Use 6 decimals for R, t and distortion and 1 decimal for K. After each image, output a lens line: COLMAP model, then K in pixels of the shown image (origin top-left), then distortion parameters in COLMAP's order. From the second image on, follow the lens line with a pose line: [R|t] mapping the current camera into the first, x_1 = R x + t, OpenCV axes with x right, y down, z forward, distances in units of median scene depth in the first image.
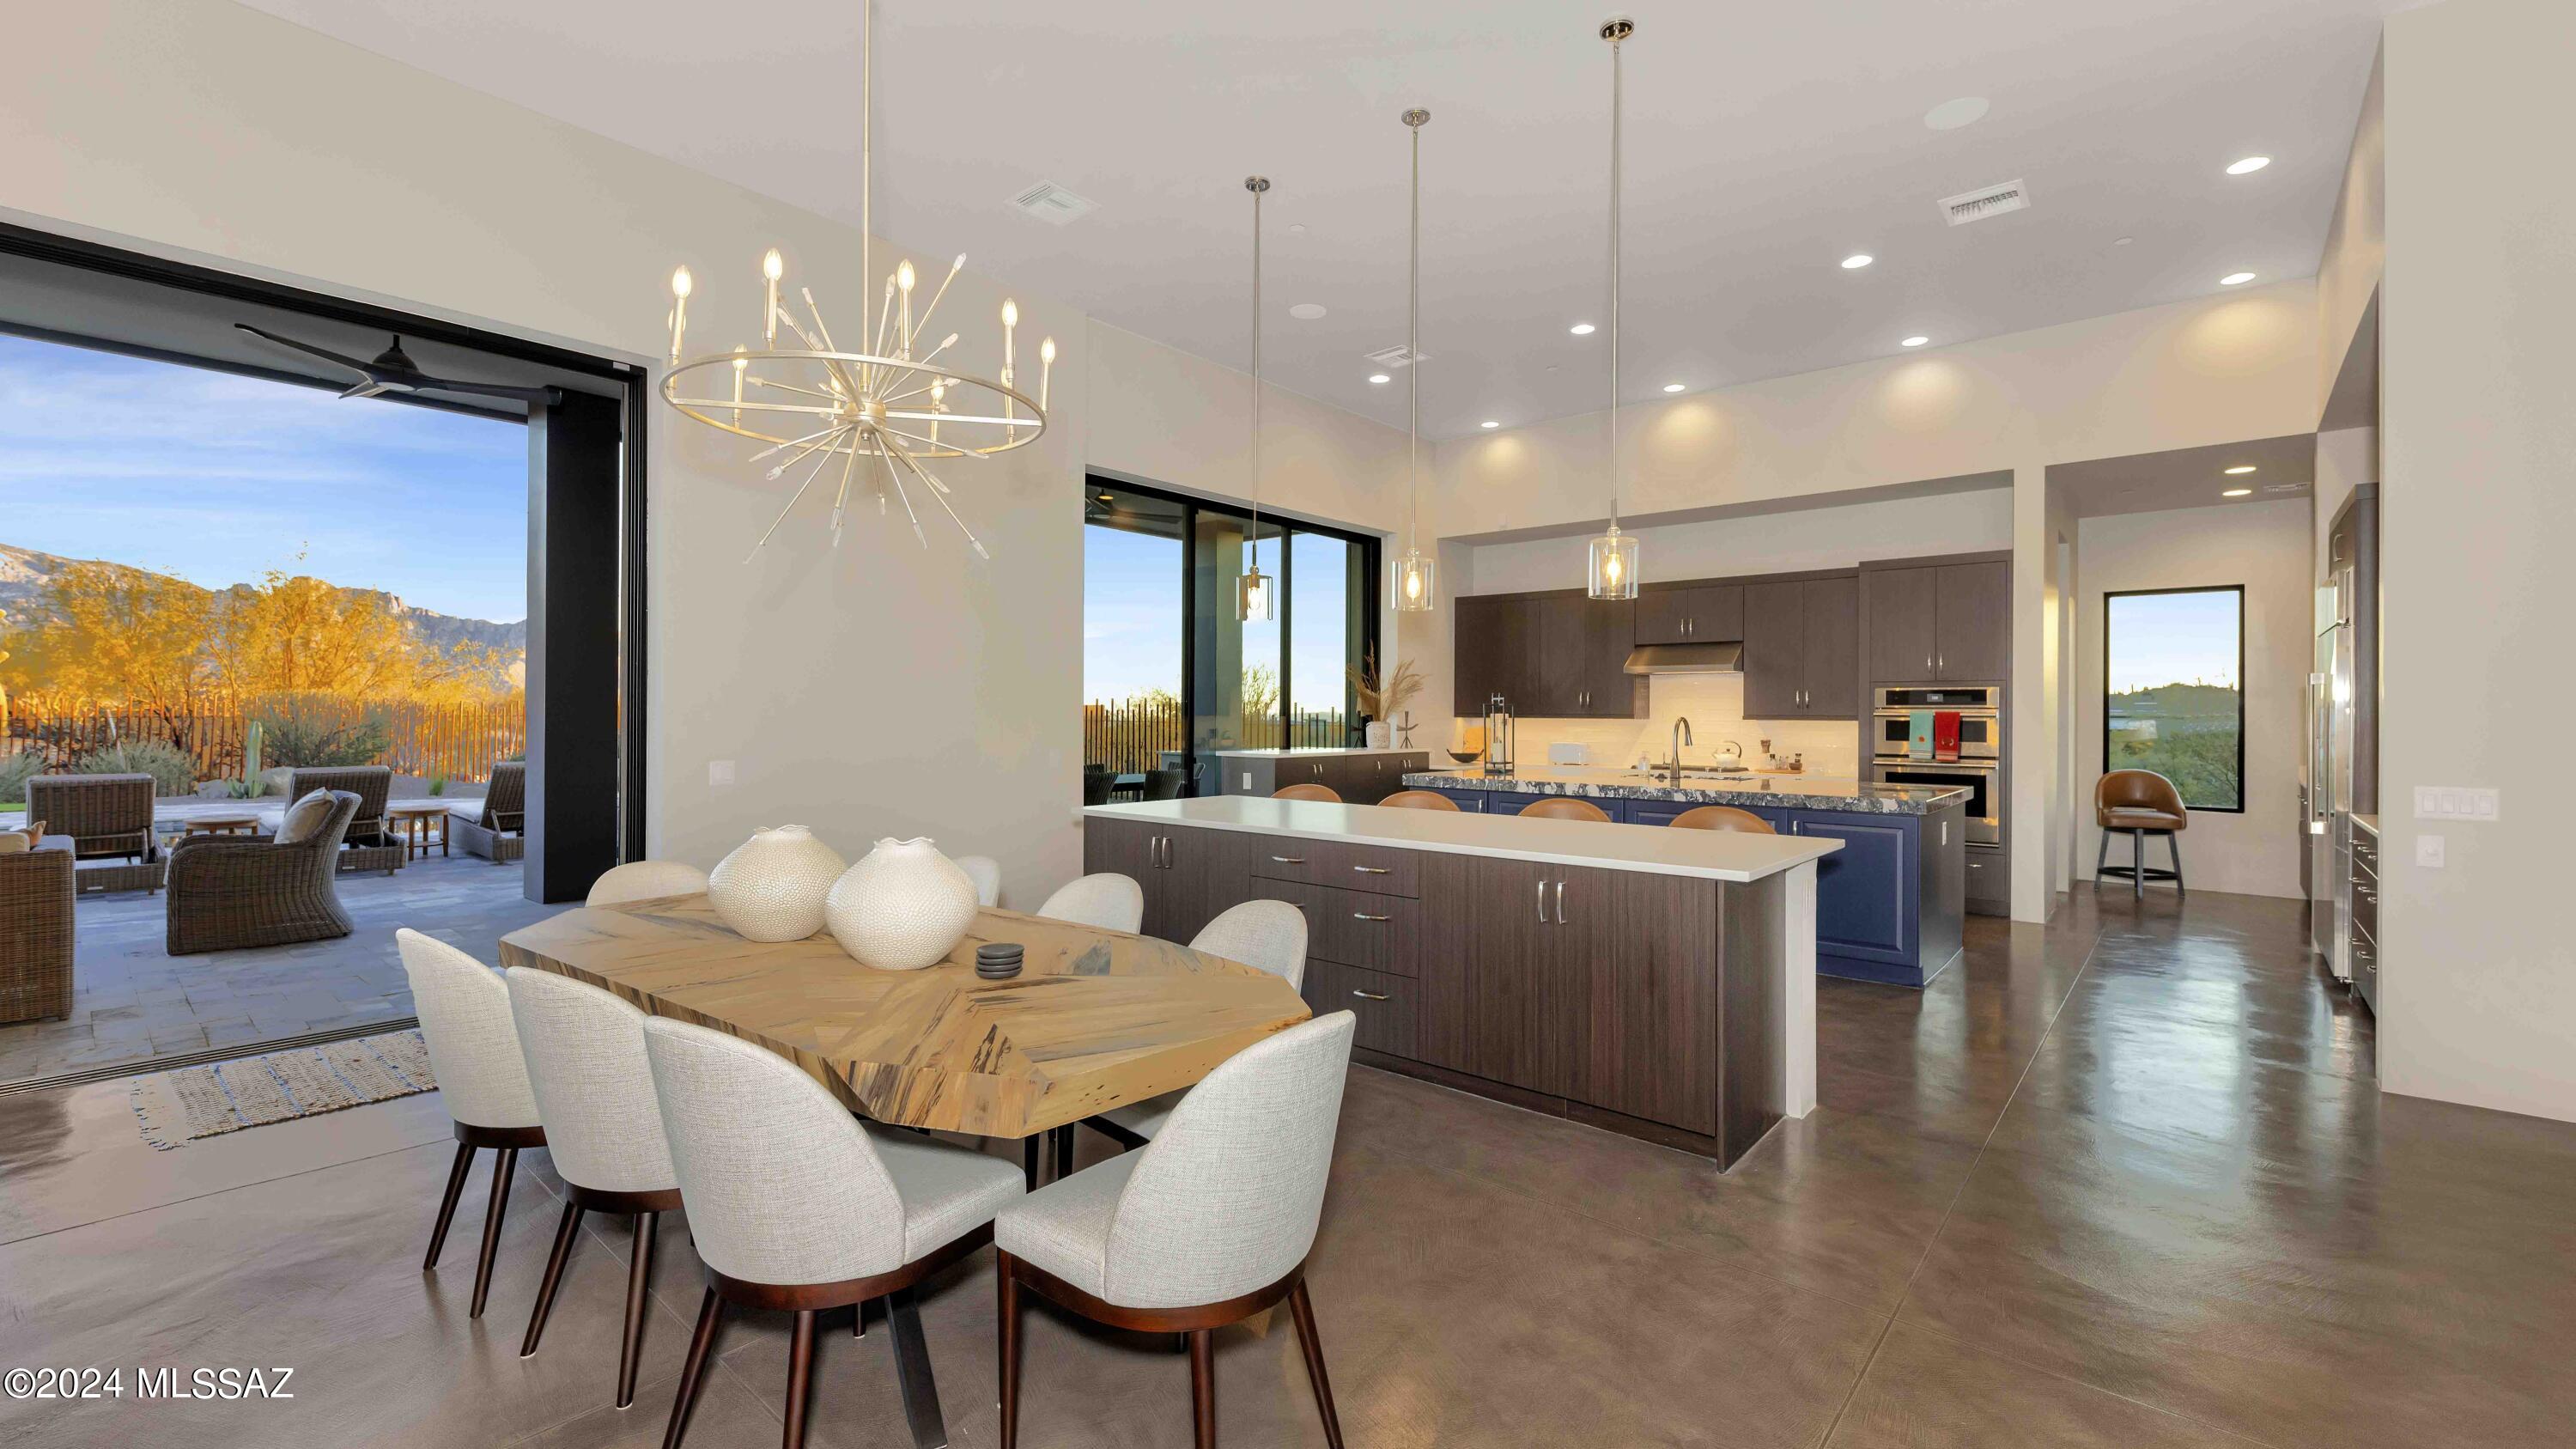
lens RADIAL K [[1073.9, 0, 1302.1], [0, 1073.9, 711.5], [0, 0, 1]] dist [0.002982, -0.001377]
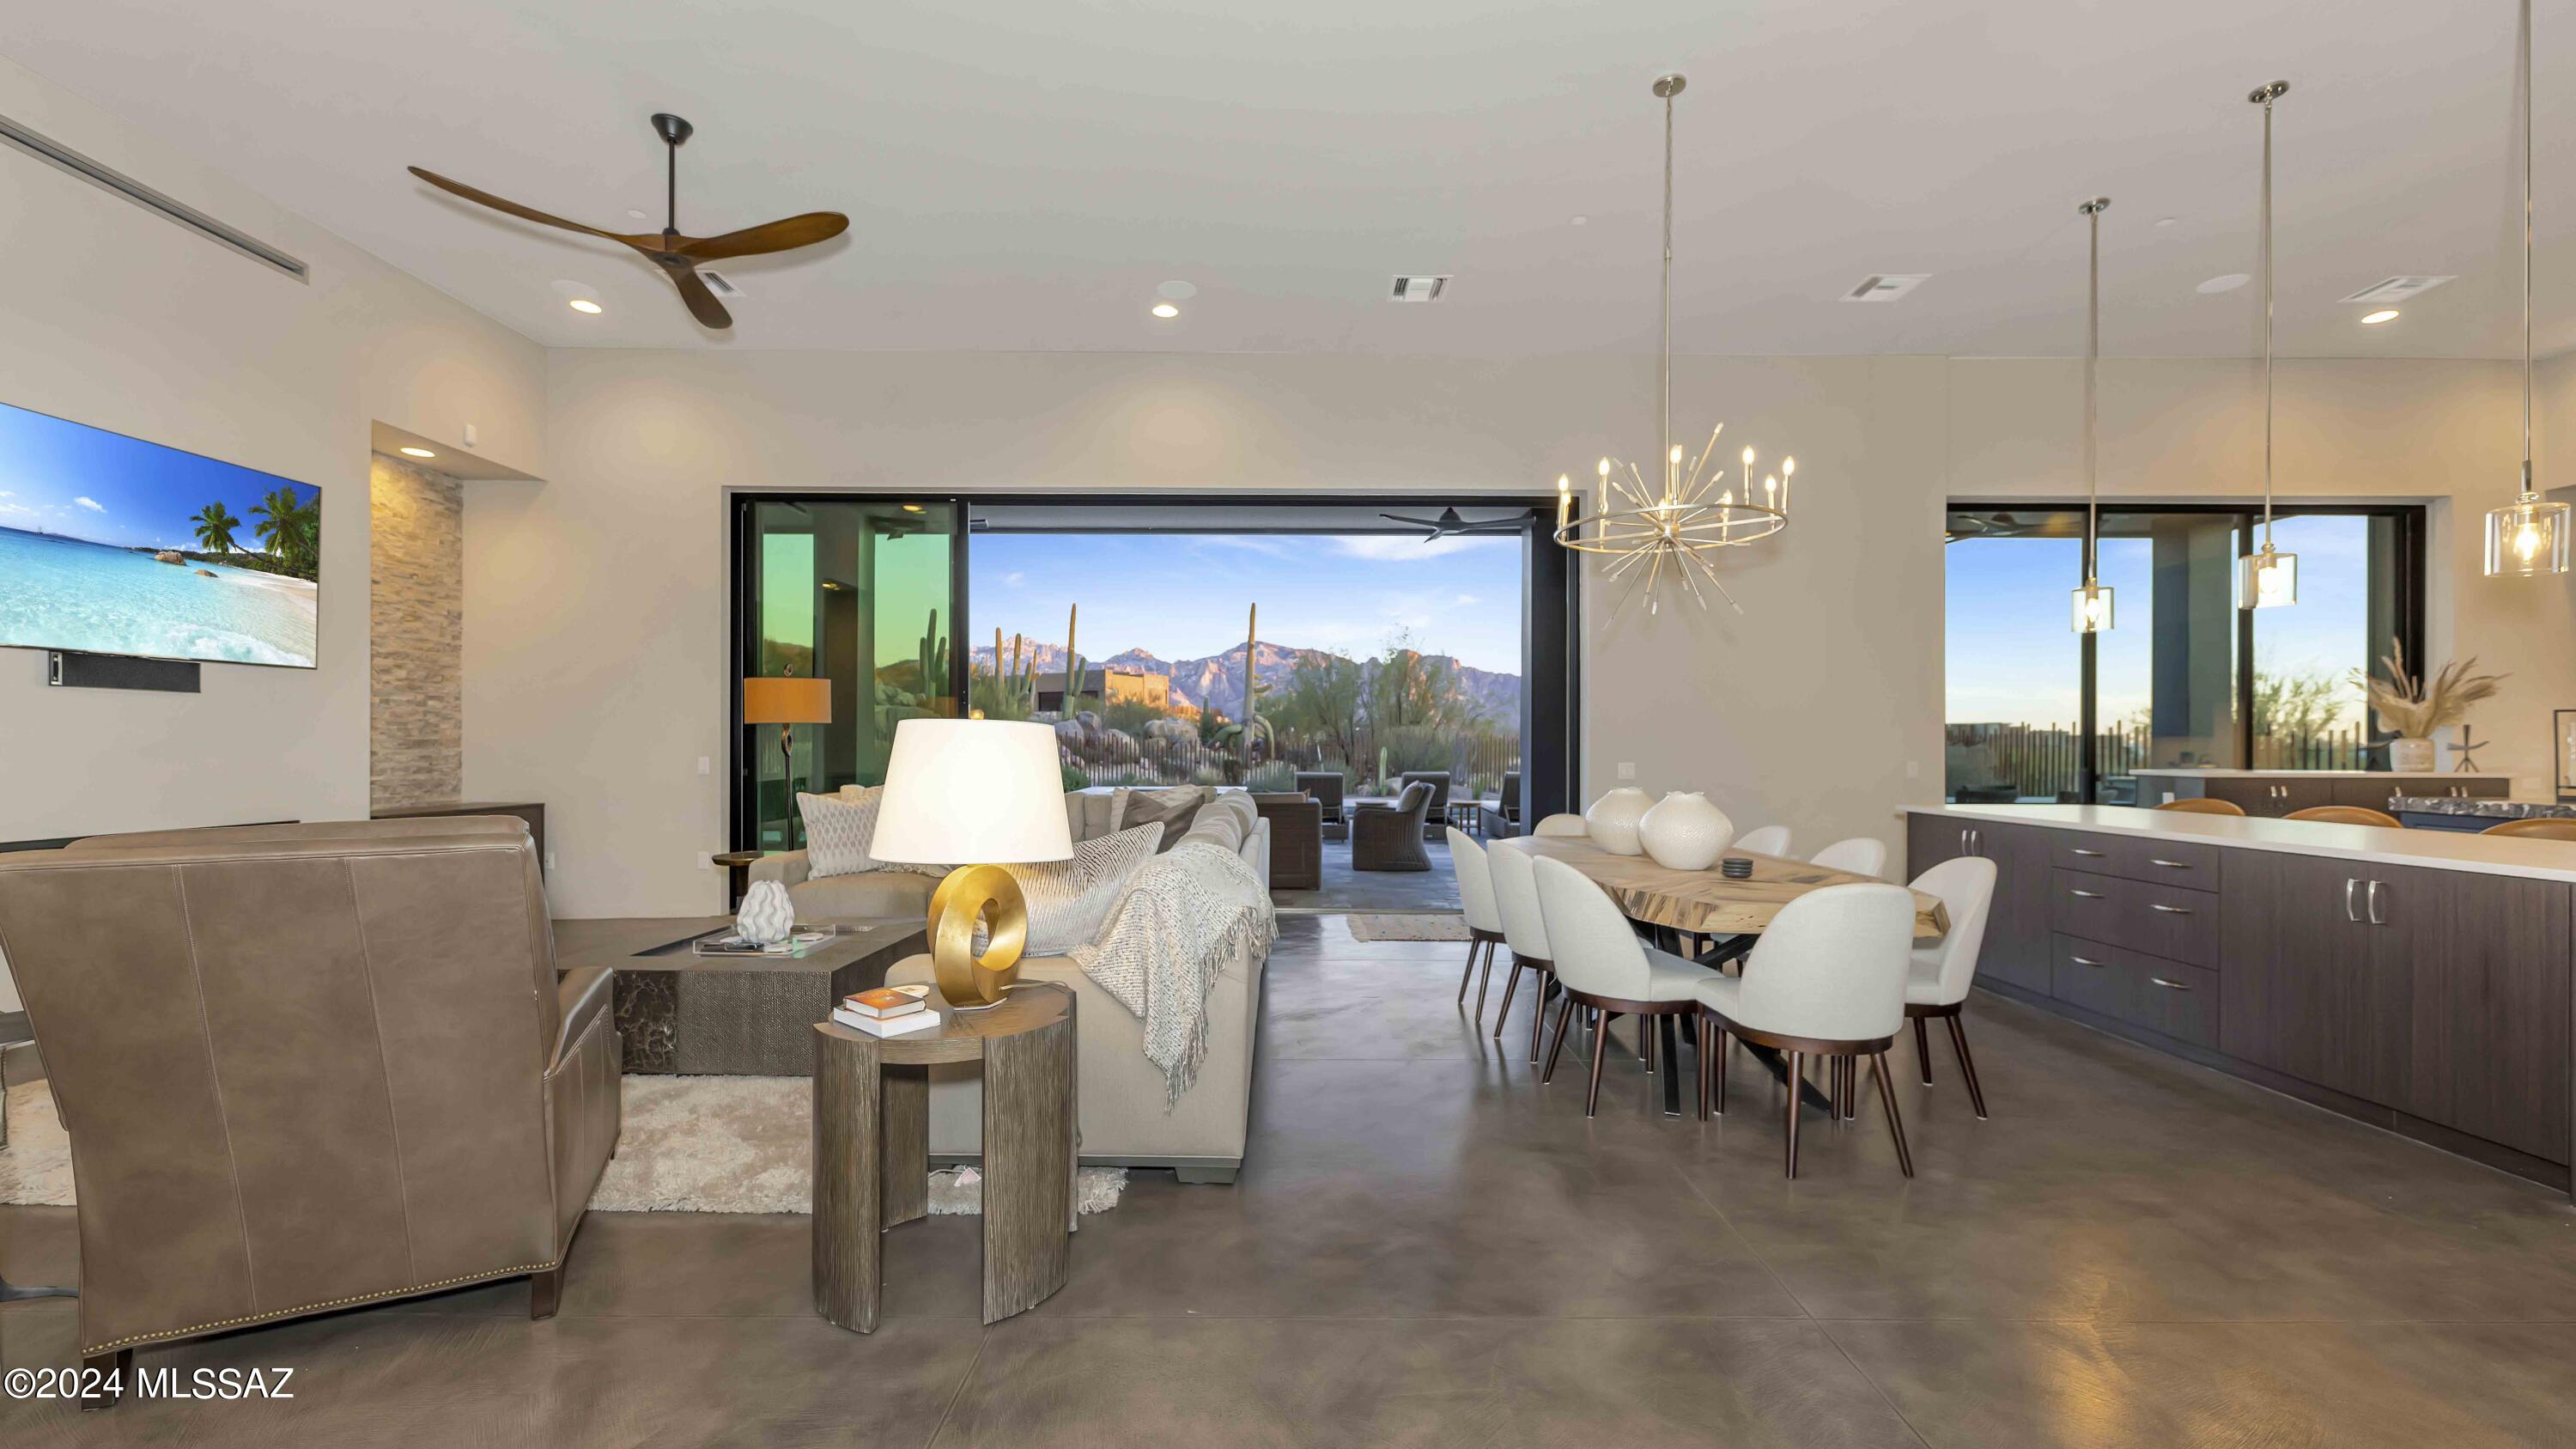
lens RADIAL K [[1073.9, 0, 1260.2], [0, 1073.9, 759.7], [0, 0, 1]] dist [0.002982, -0.001377]
pose [[0.635739, 0.007199, -0.771871, 0.175445], [0.001306, 0.999945, 0.010401, 0.019455], [0.771903, -0.007620, 0.635695, -0.196269]]
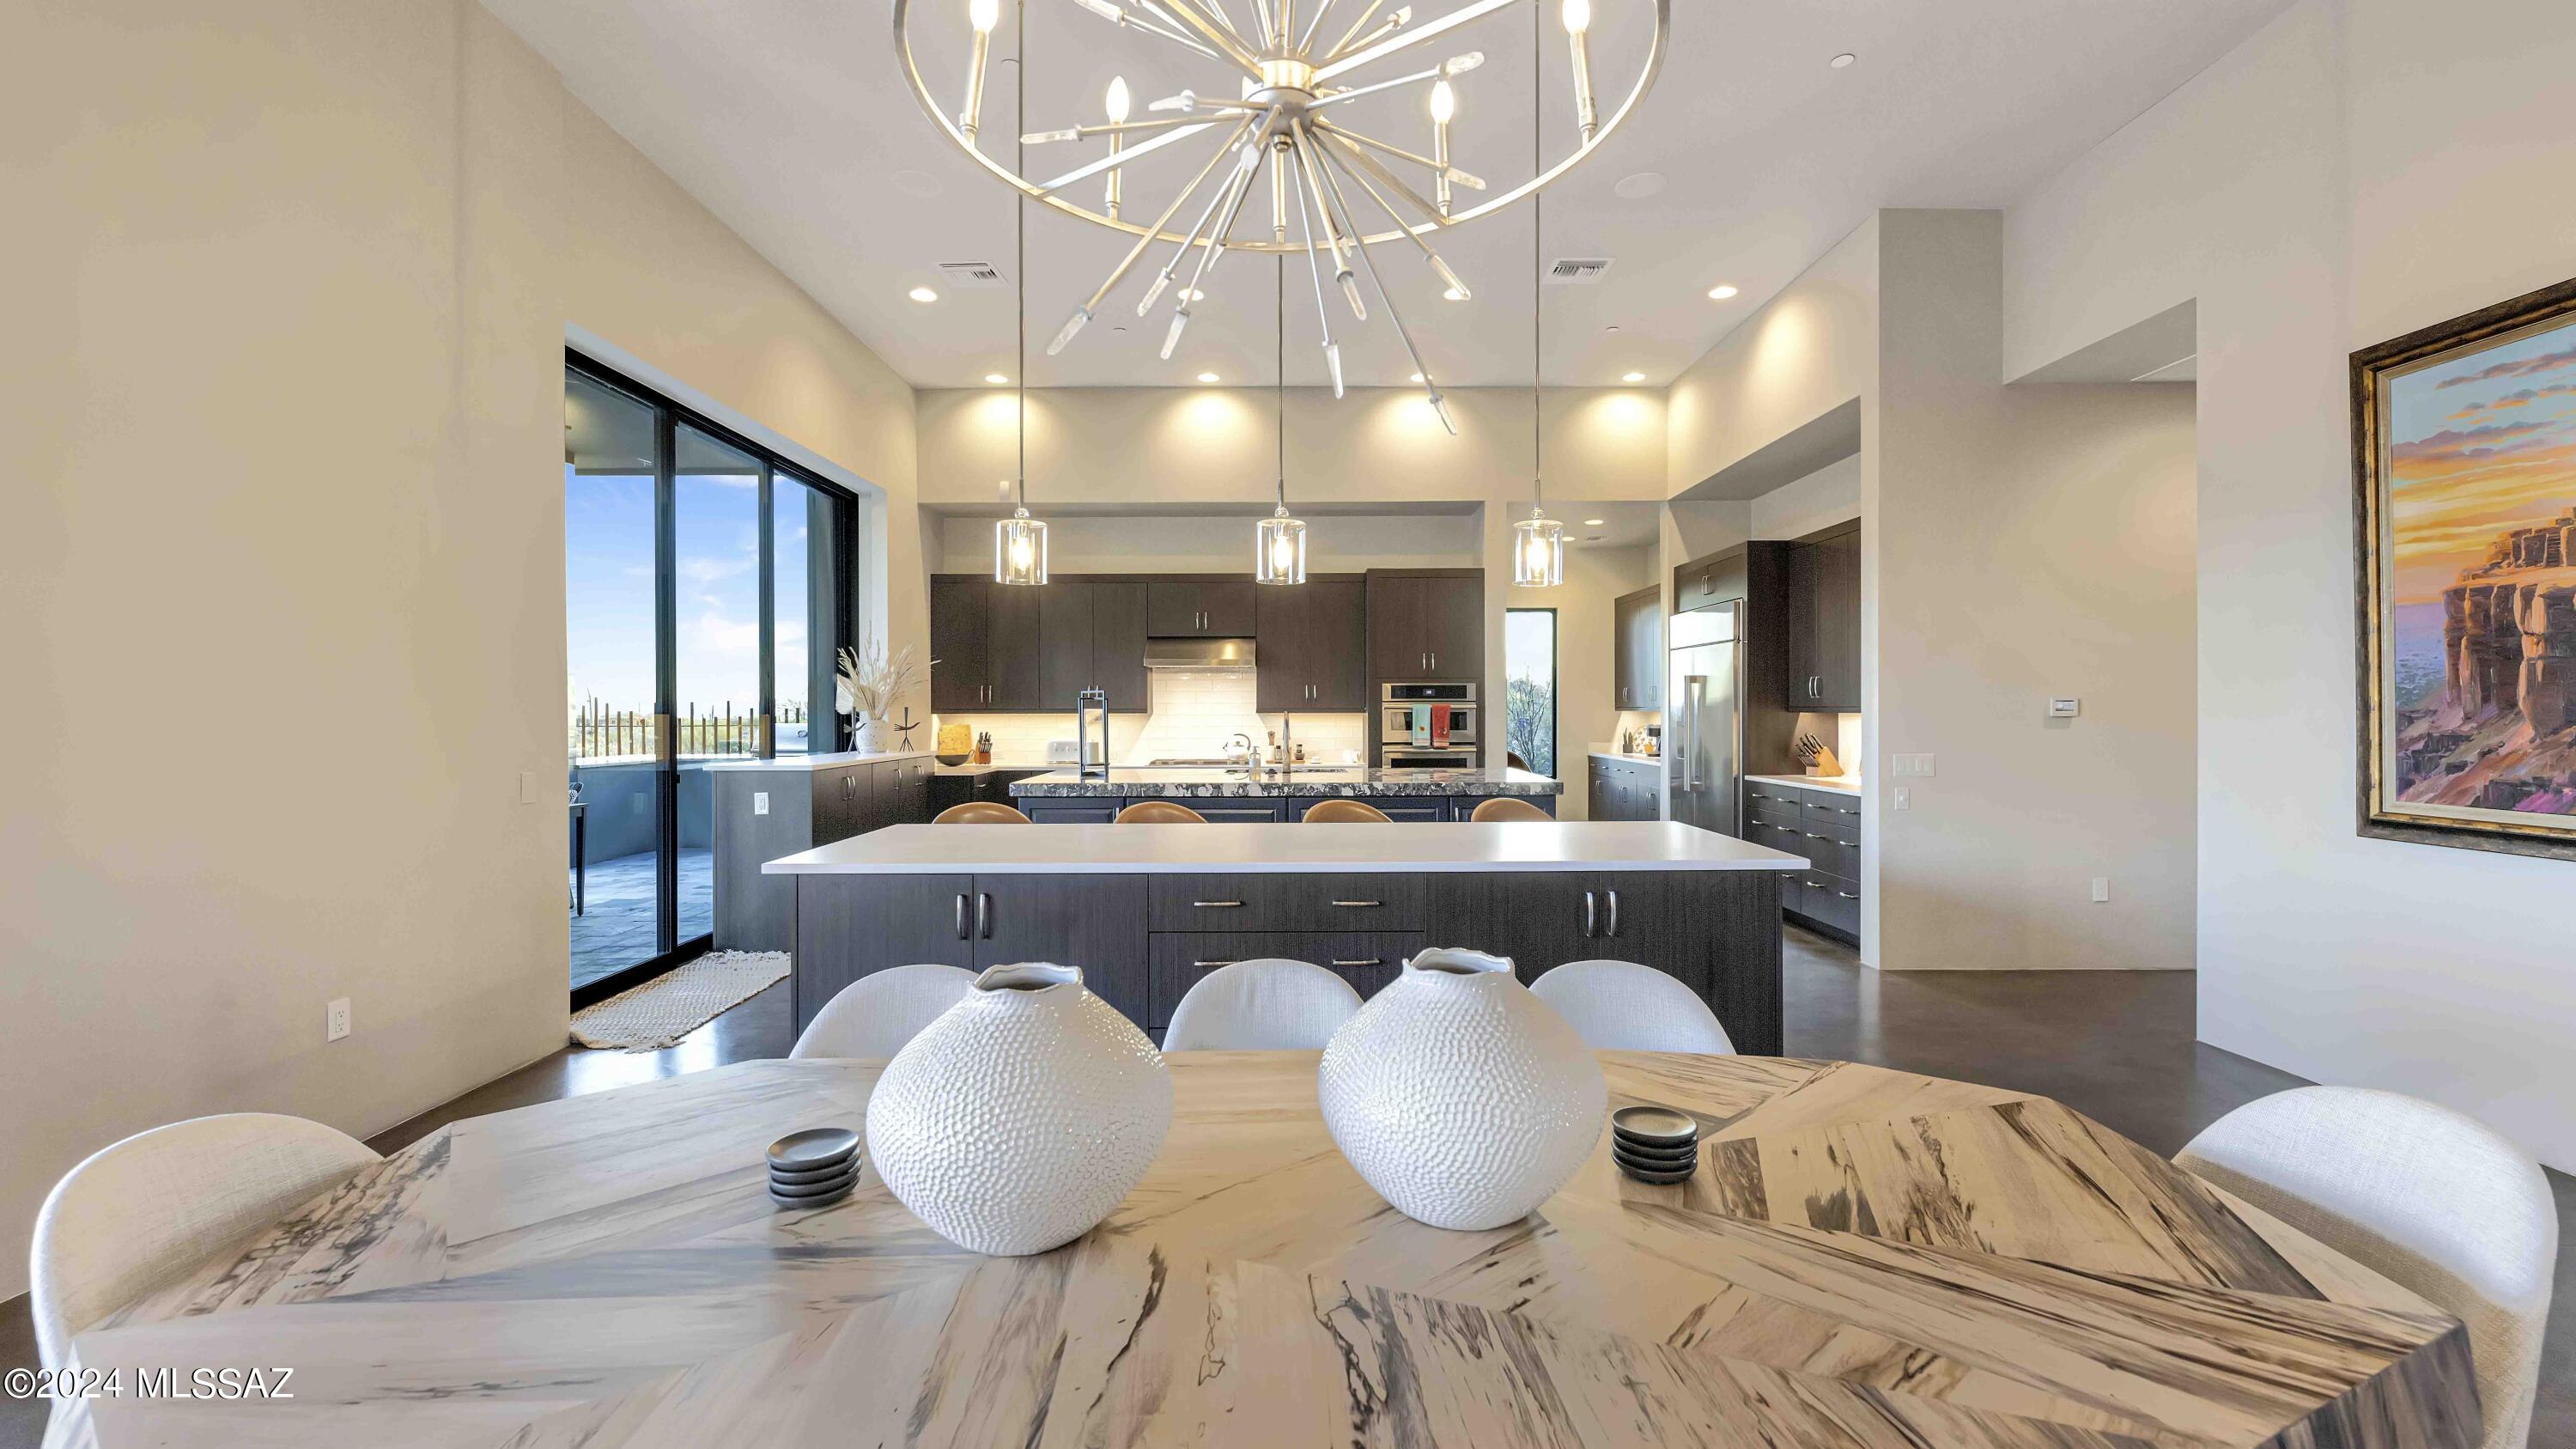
lens RADIAL K [[1073.9, 0, 1254.3], [0, 1073.9, 689.2], [0, 0, 1]] dist [0.002982, -0.001377]
pose [[0.760482, 0.004894, 0.649341, -0.287728], [0.006153, 0.999872, -0.014741, -0.000282], [-0.649330, 0.015206, 0.760354, 0.248219]]
